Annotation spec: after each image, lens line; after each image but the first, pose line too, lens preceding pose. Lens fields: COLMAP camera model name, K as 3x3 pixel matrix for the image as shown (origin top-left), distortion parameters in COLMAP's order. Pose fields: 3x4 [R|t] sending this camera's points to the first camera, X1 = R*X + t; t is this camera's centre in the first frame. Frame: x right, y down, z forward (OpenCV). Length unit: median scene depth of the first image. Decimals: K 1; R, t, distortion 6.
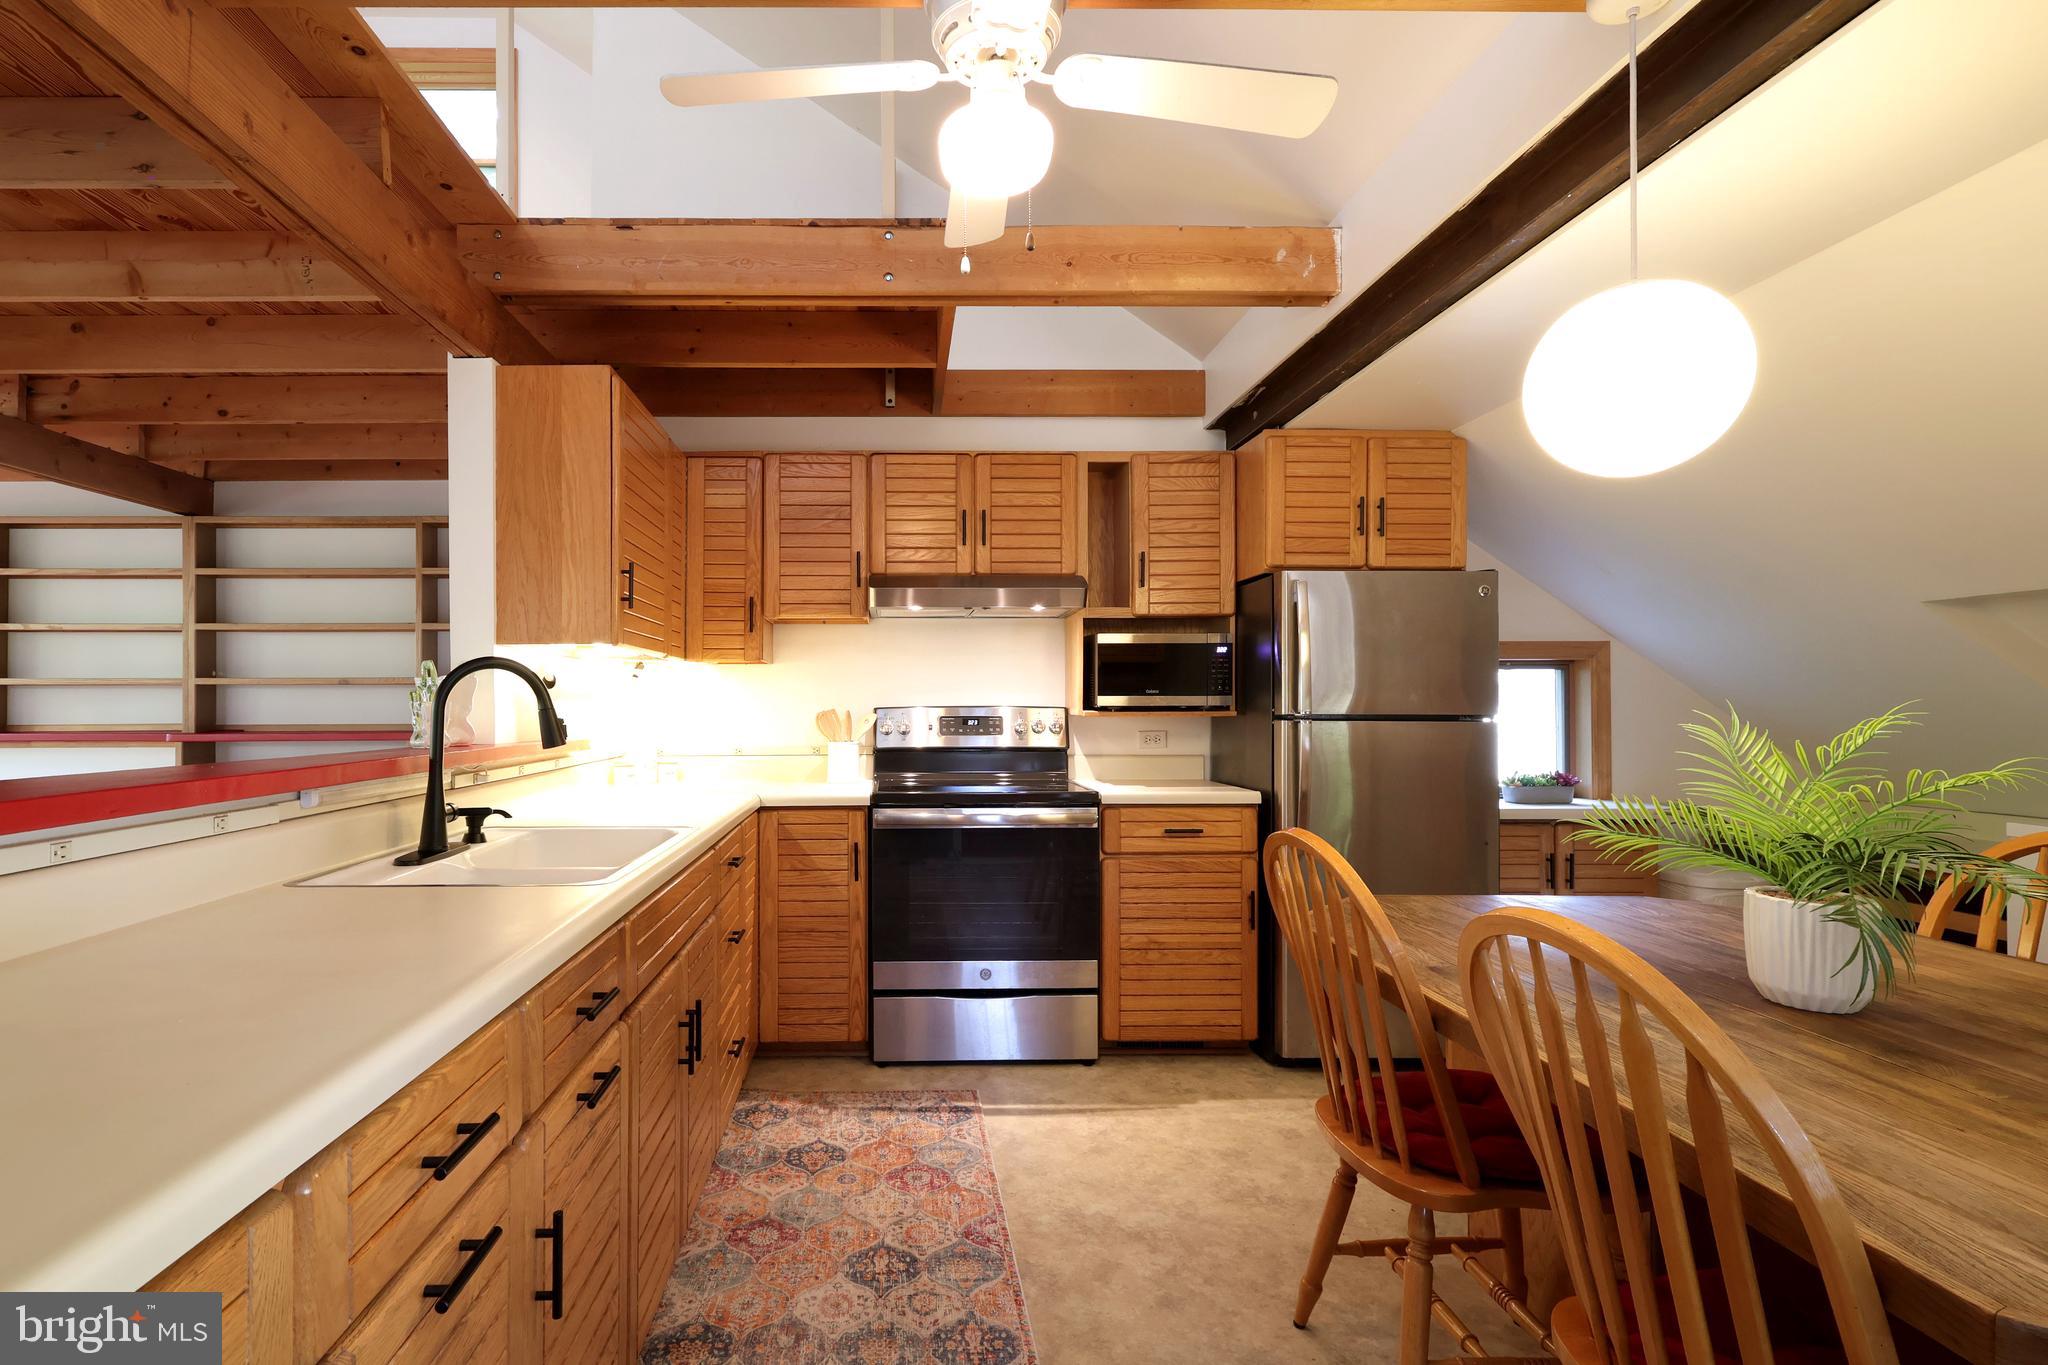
lens RADIAL K [[999.3, 0, 906.7], [0, 999.3, 694.6], [0, 0, 1]] dist [-0.001520, -0.001802]
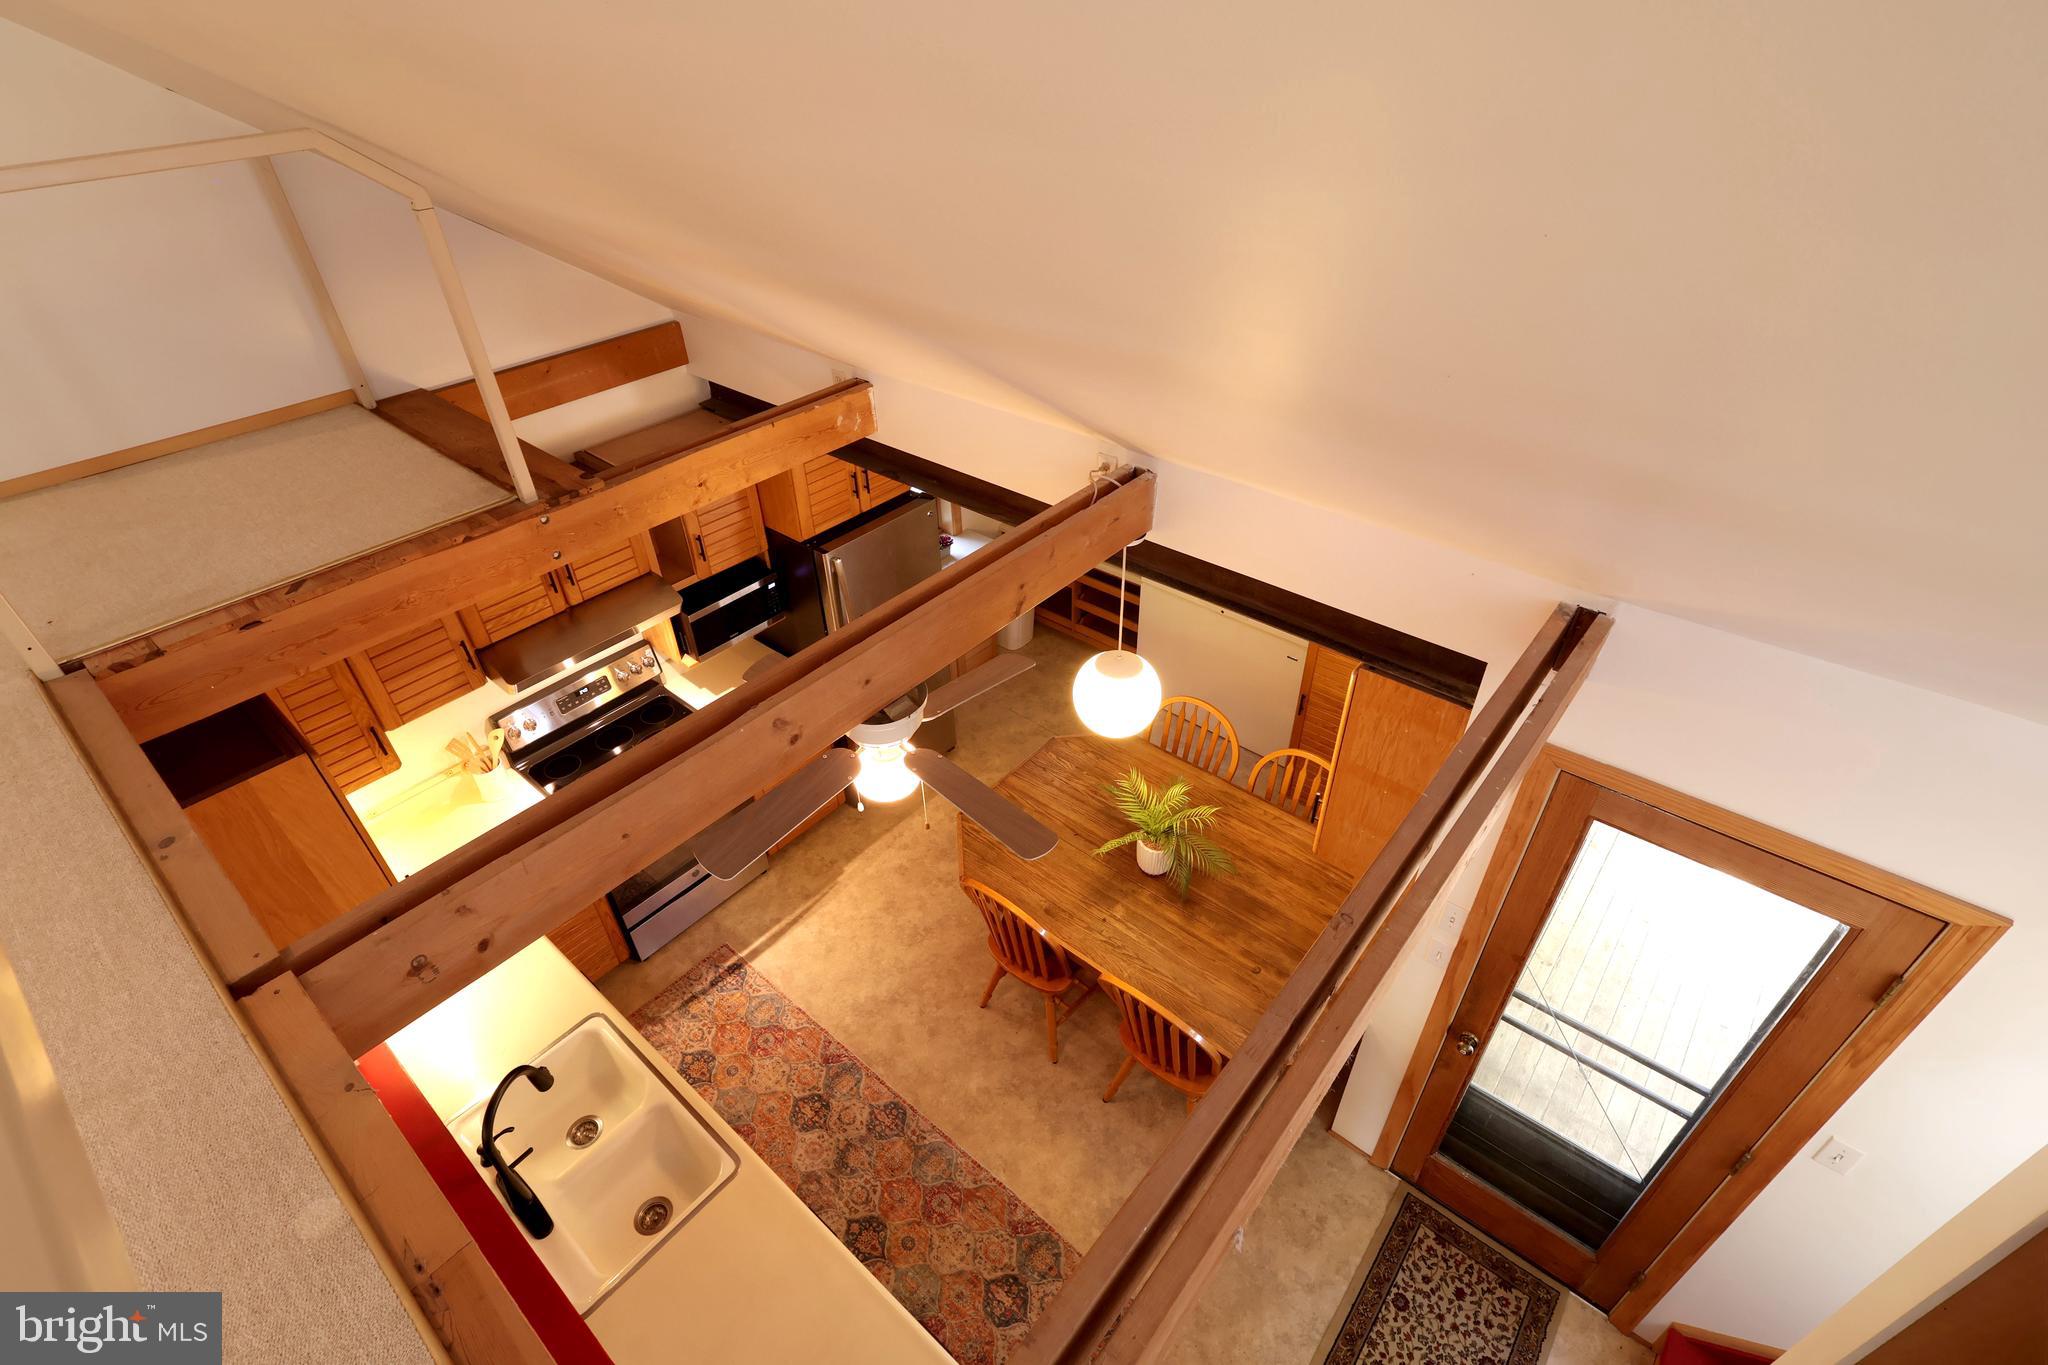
lens RADIAL K [[977.0, 0, 1023.9], [0, 977.0, 671.7], [0, 0, 1]] dist [-0.000414, 0.001792]
pose [[0.661425, -0.465315, 0.588217, -0.293665], [0.015891, 0.792795, 0.609281, -0.780026], [-0.749843, -0.393646, 0.531769, 0.023700]]
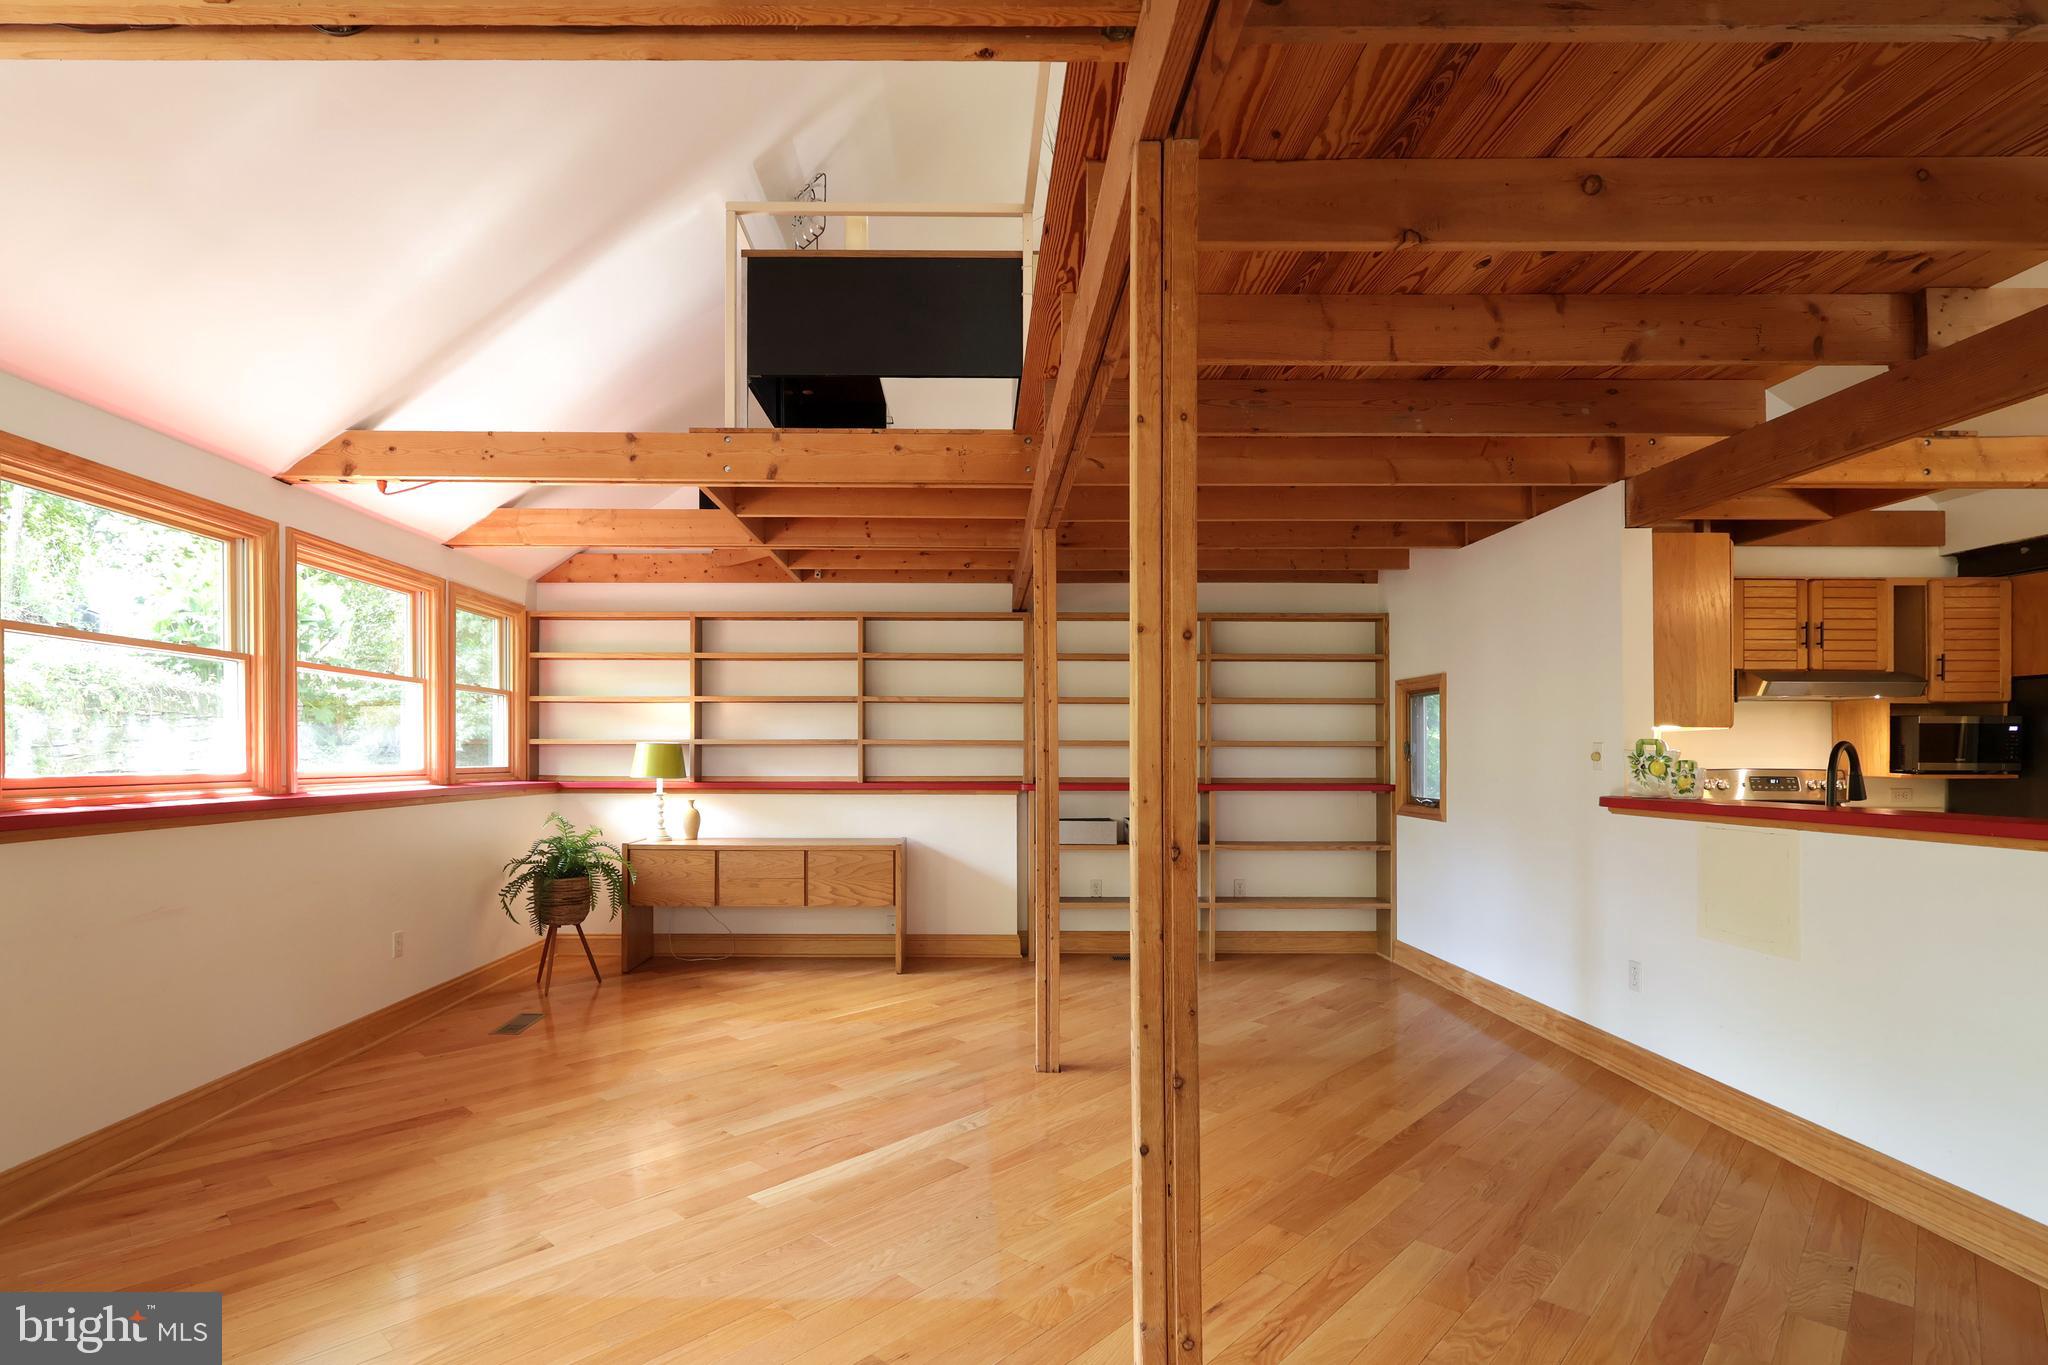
lens RADIAL K [[977.0, 0, 959.9], [0, 977.0, 749.5], [0, 0, 1]] dist [-0.000414, 0.001792]
pose [[0.999822, 0.006229, -0.017807, -1.137908], [-0.006153, 0.999972, 0.004342, -0.014716], [0.017834, -0.004231, 0.999832, -0.352596]]
